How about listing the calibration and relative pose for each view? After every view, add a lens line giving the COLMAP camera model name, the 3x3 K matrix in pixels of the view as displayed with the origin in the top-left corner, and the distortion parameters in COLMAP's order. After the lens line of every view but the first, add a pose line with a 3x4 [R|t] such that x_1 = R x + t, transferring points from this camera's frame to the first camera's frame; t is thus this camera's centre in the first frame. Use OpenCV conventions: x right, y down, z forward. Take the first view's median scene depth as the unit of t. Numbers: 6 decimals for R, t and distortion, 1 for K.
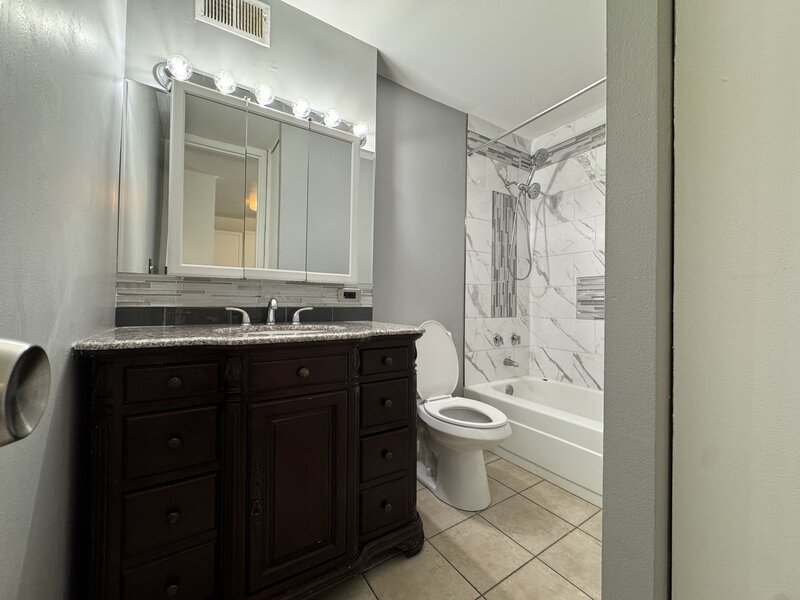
lens RADIAL K [[319.8, 0, 399.5], [0, 319.8, 299.2], [0, 0, 1]] dist [0.000650, 0.000200]
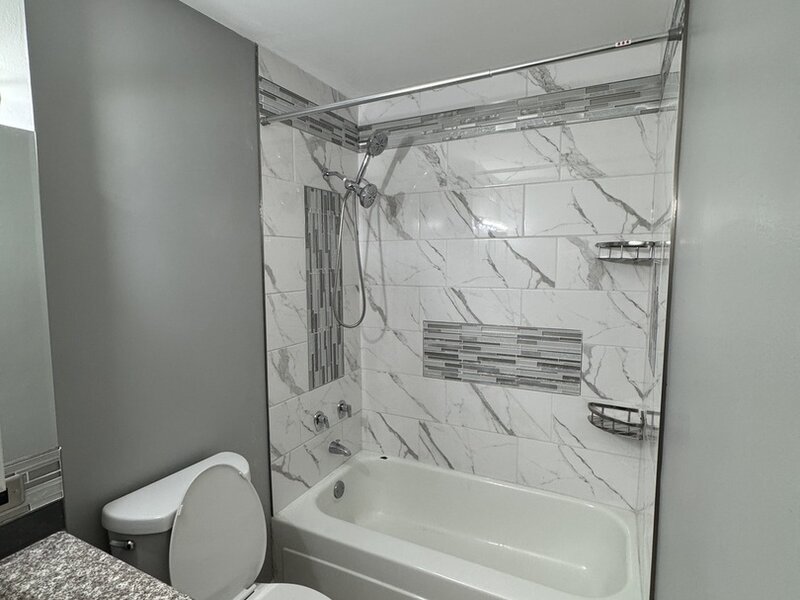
lens RADIAL K [[425.5, 0, 400.1], [0, 425.5, 301.4], [0, 0, 1]] dist [-0.006725, -0.000547]
pose [[0.857015, -0.067145, 0.510898, 0.023047], [0.008775, 0.993232, 0.115817, -0.217953], [-0.515217, -0.094774, 0.851804, 0.211464]]
